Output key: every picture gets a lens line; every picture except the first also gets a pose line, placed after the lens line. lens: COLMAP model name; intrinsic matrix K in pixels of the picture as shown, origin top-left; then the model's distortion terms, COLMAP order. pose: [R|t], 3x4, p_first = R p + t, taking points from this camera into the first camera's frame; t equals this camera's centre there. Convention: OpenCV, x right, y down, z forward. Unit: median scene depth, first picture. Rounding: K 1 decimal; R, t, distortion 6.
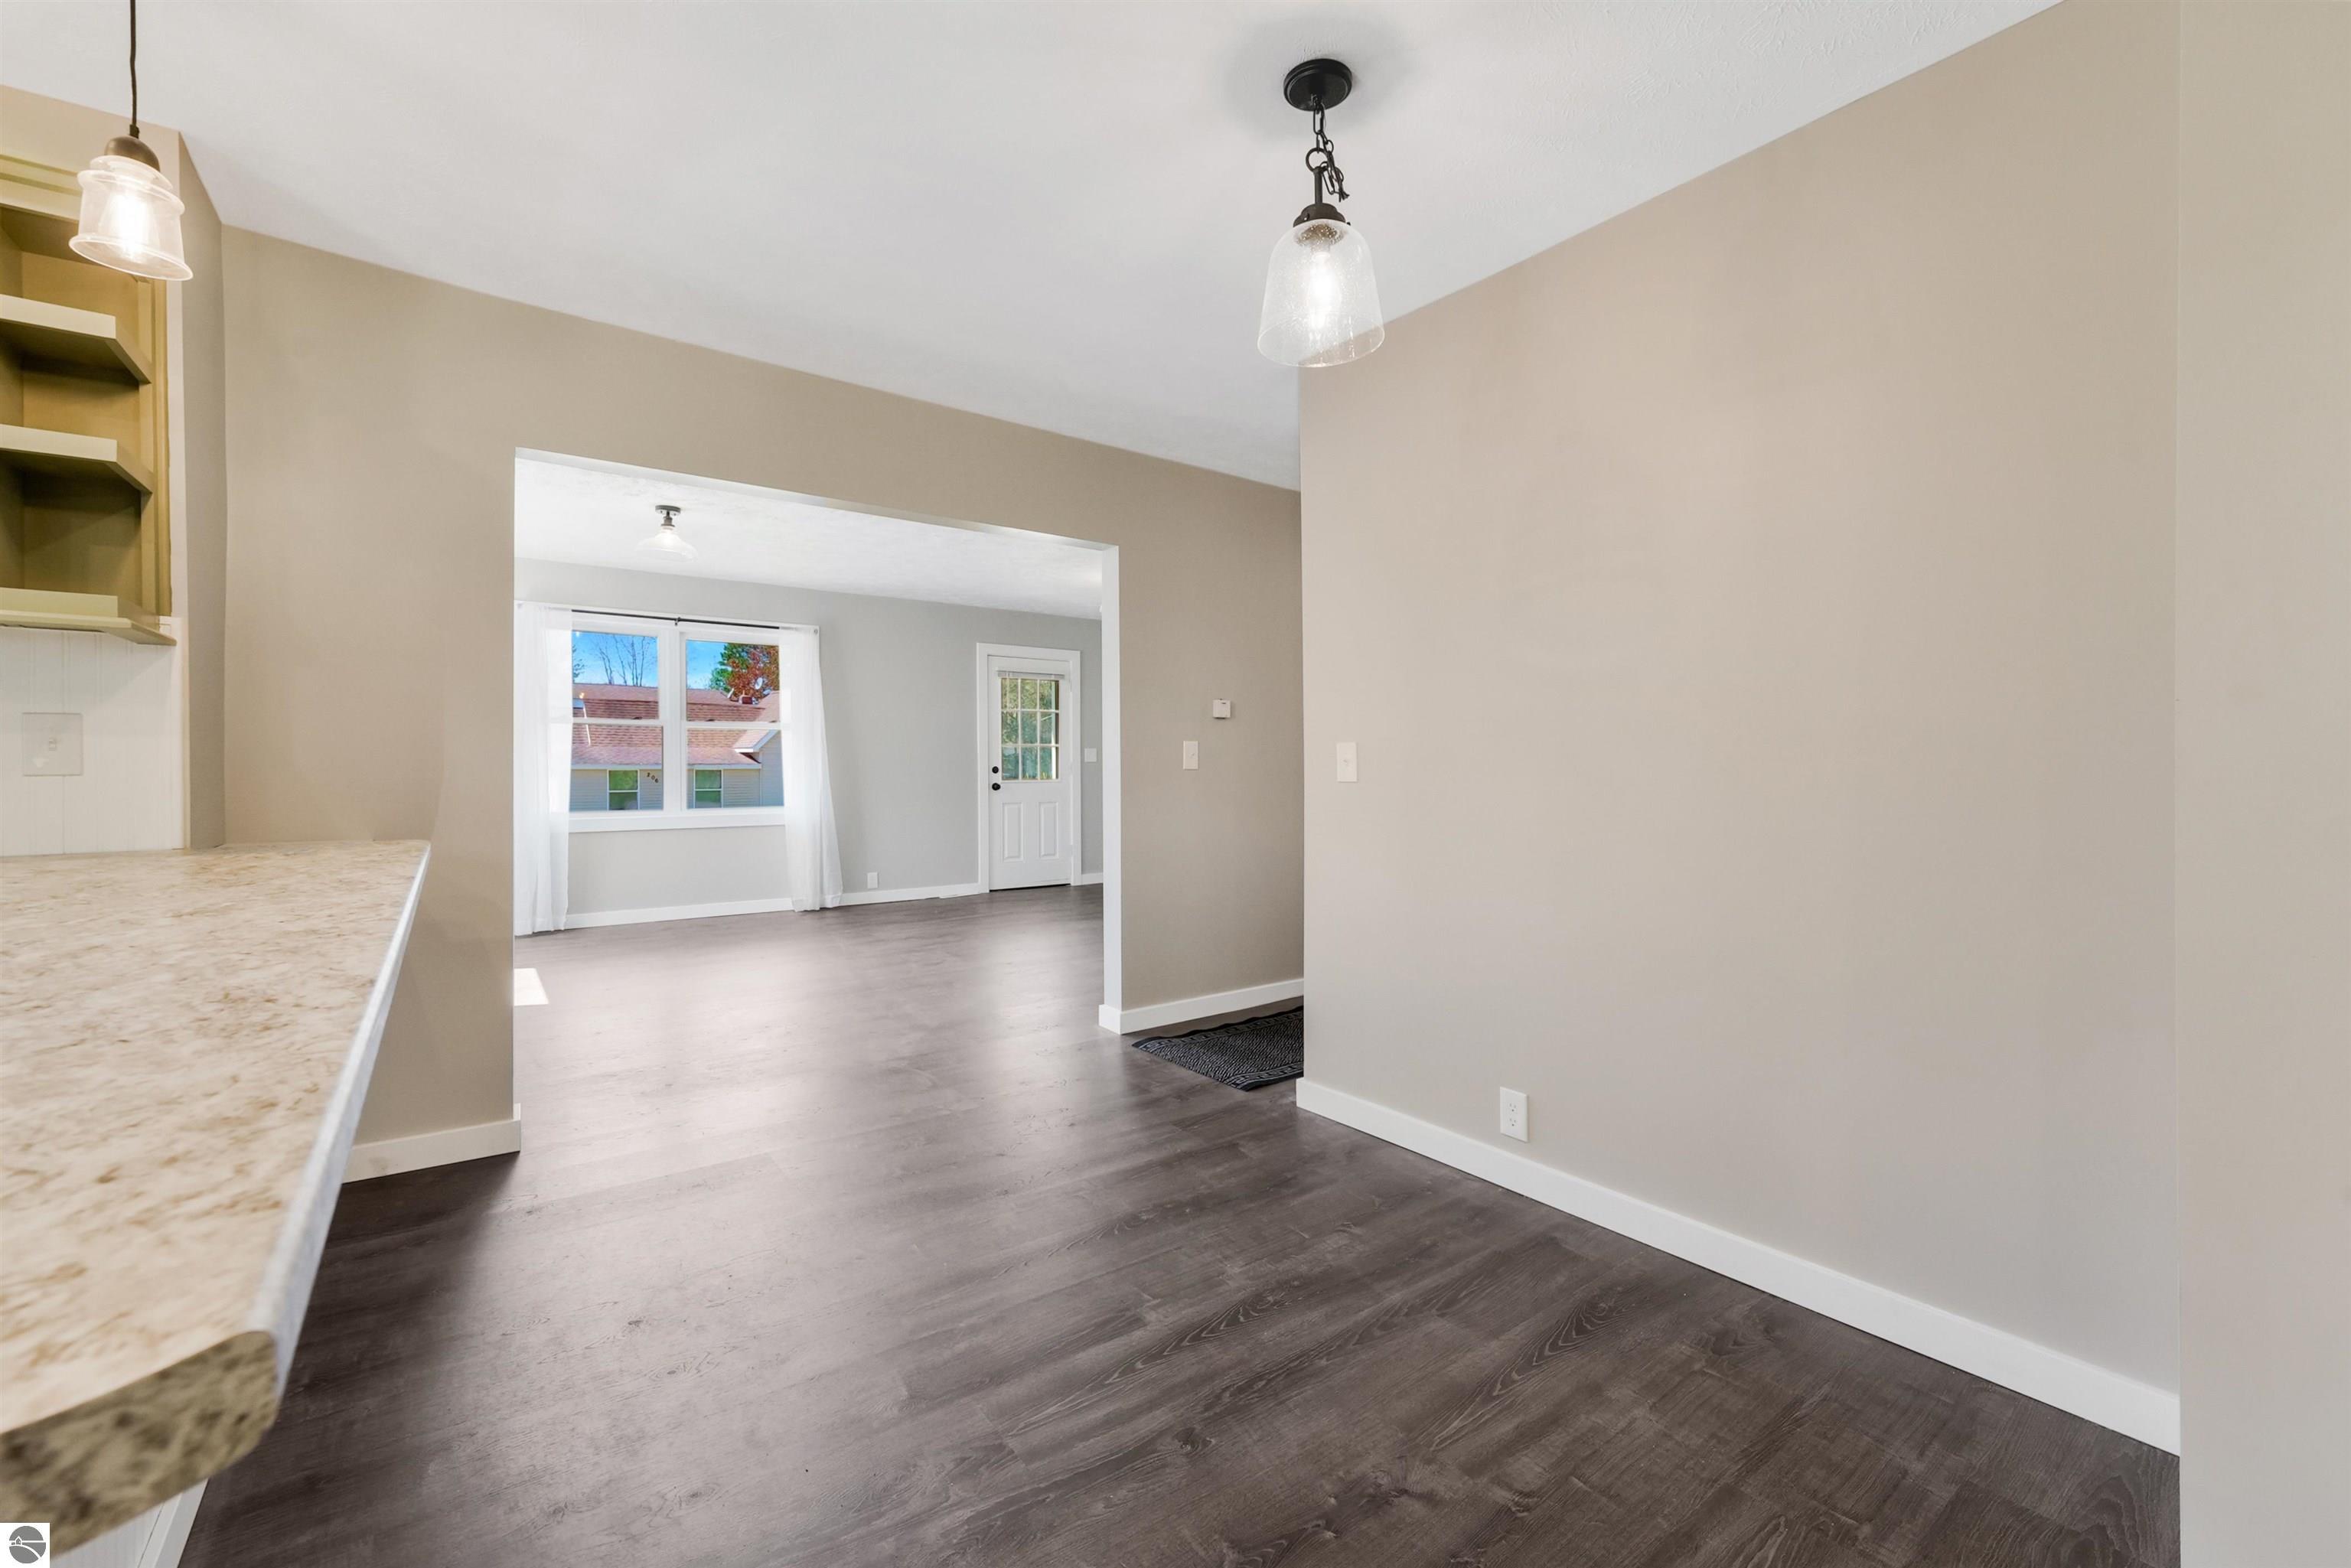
lens RADIAL K [[965.0, 0, 1172.2], [0, 965.0, 766.1], [0, 0, 1]] dist [0.004490, -0.000625]
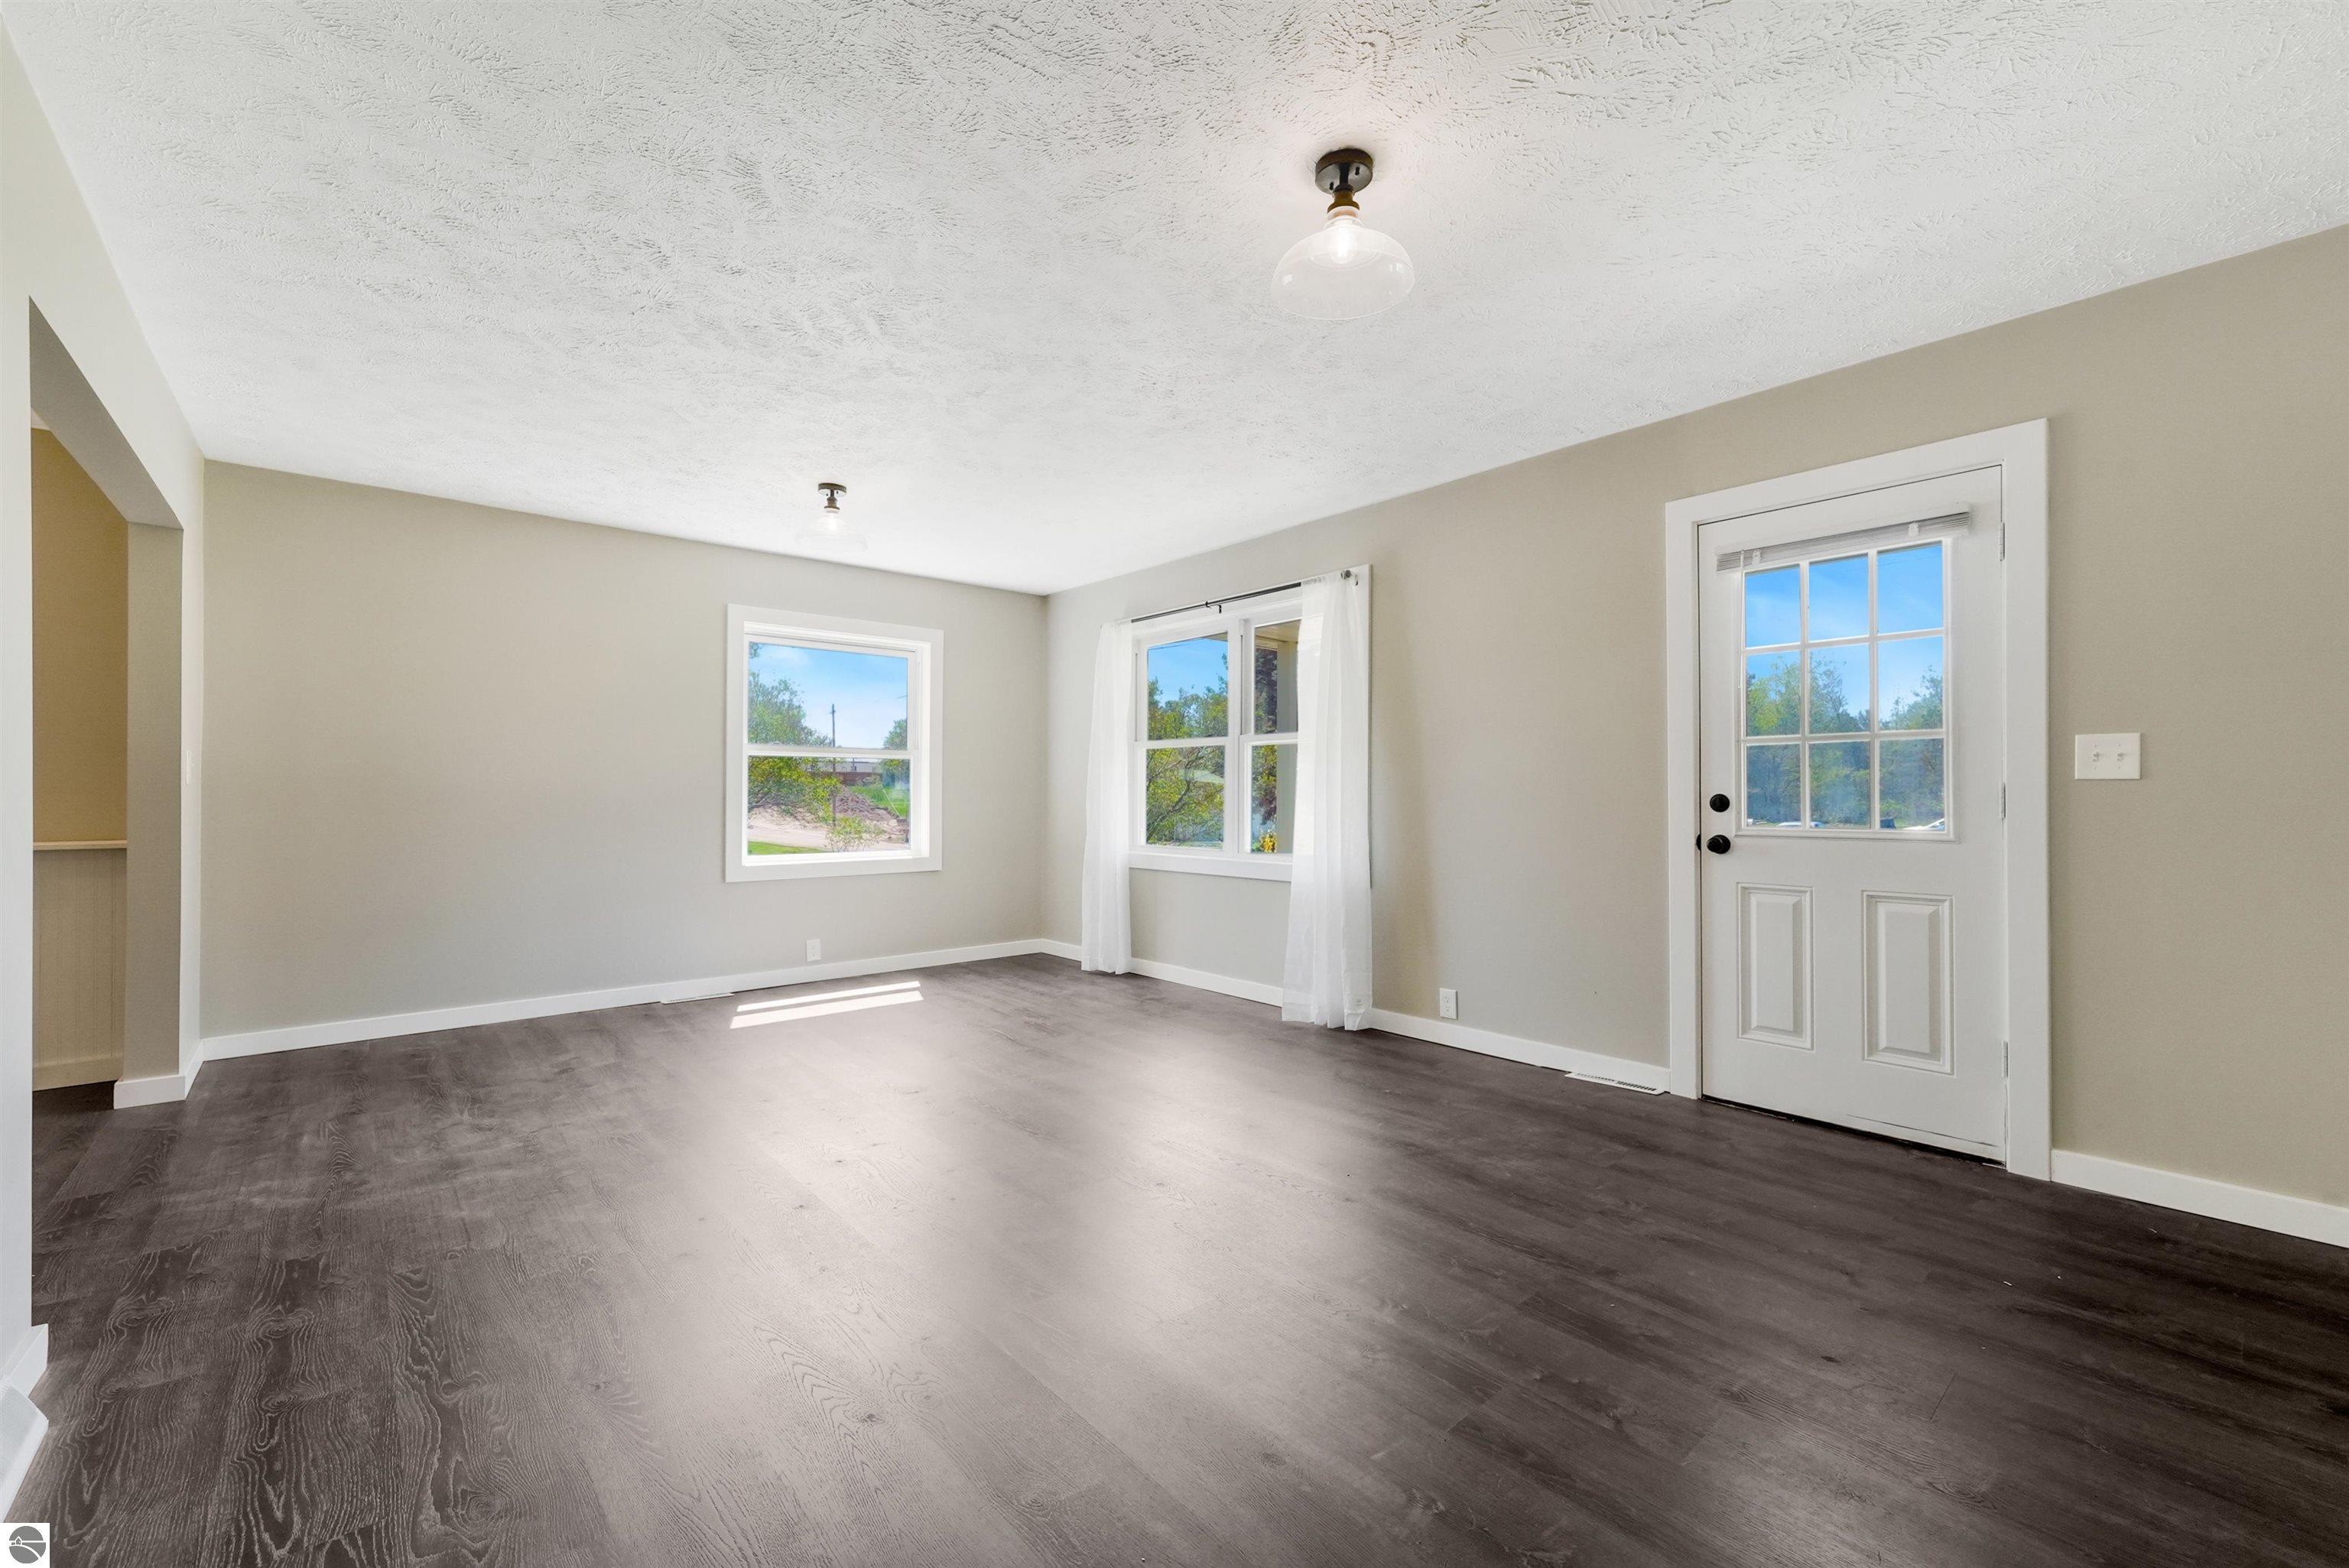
lens RADIAL K [[964.1, 0, 1195.5], [0, 964.1, 789.2], [0, 0, 1]] dist [0.004490, -0.000625]
pose [[0.070793, -0.007836, -0.997460, 0.410346], [-0.004017, 0.999959, -0.008140, 0.005410], [0.997483, 0.004584, 0.070759, 1.504123]]
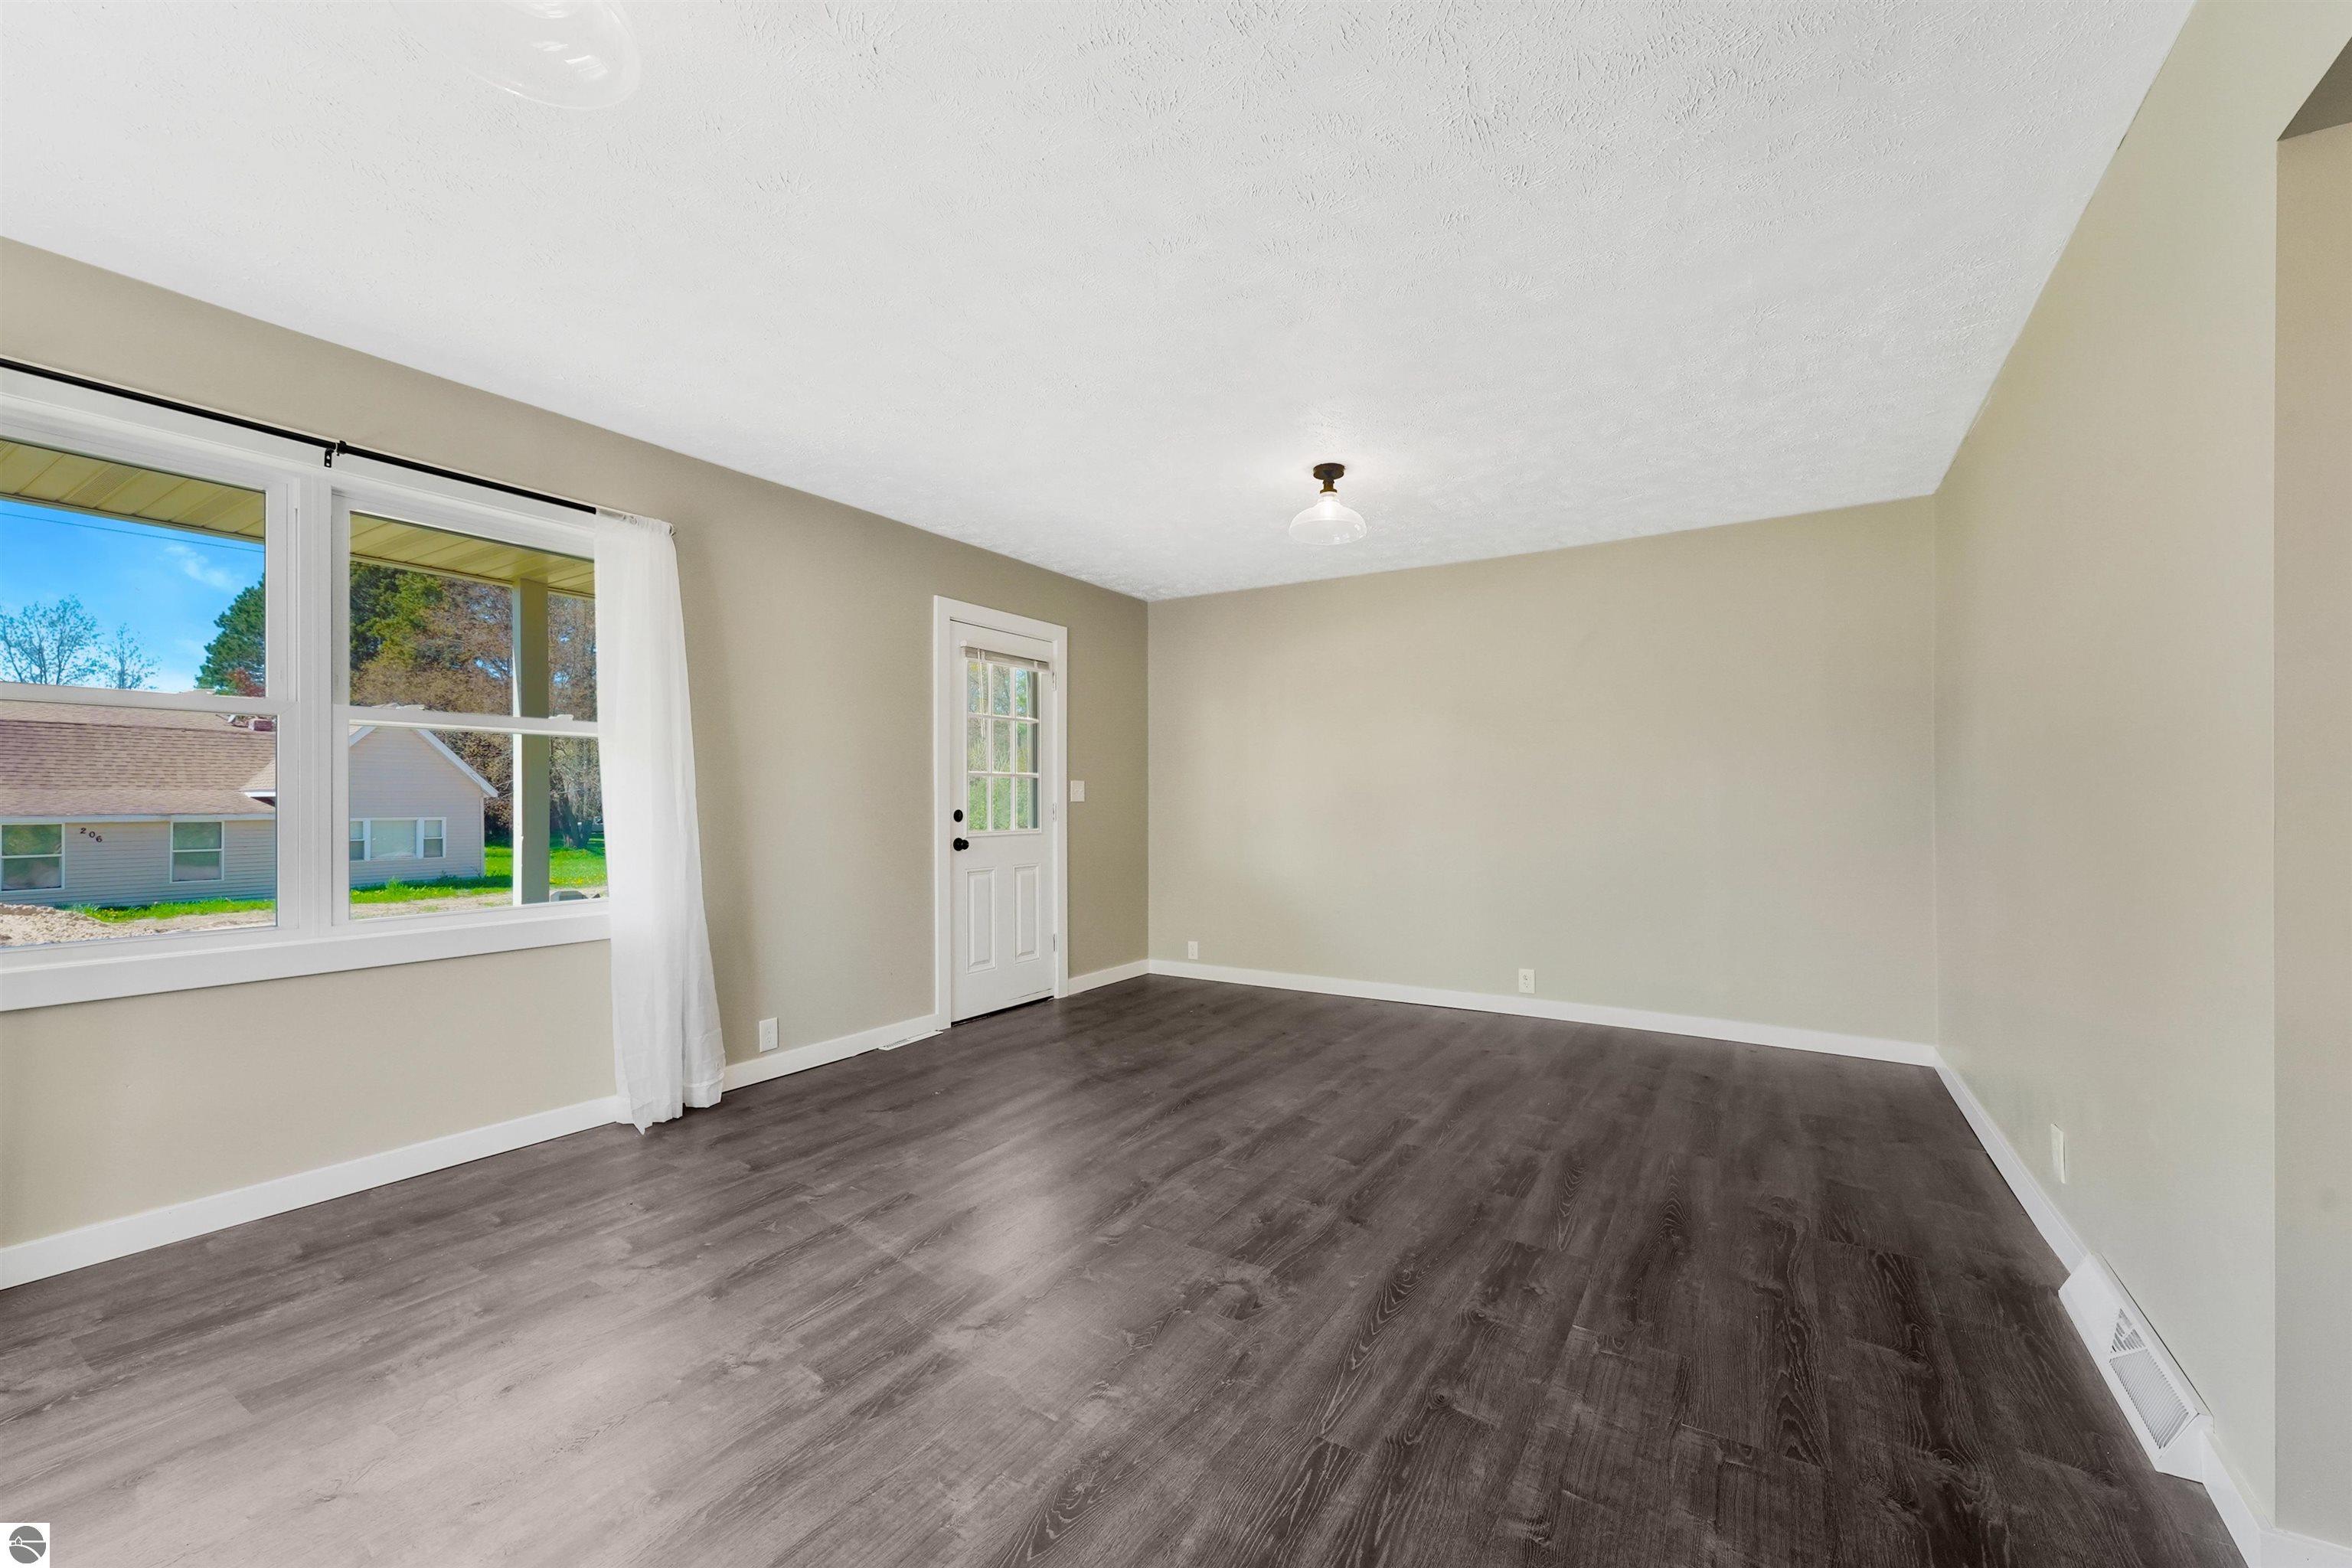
lens RADIAL K [[965.5, 0, 1155.1], [0, 965.5, 787.1], [0, 0, 1]] dist [0.004490, -0.000625]
pose [[0.939394, -0.000610, 0.342839, -0.544616], [0.008825, 0.999710, -0.022402, 0.002352], [-0.342726, 0.024070, 0.939127, 0.818323]]
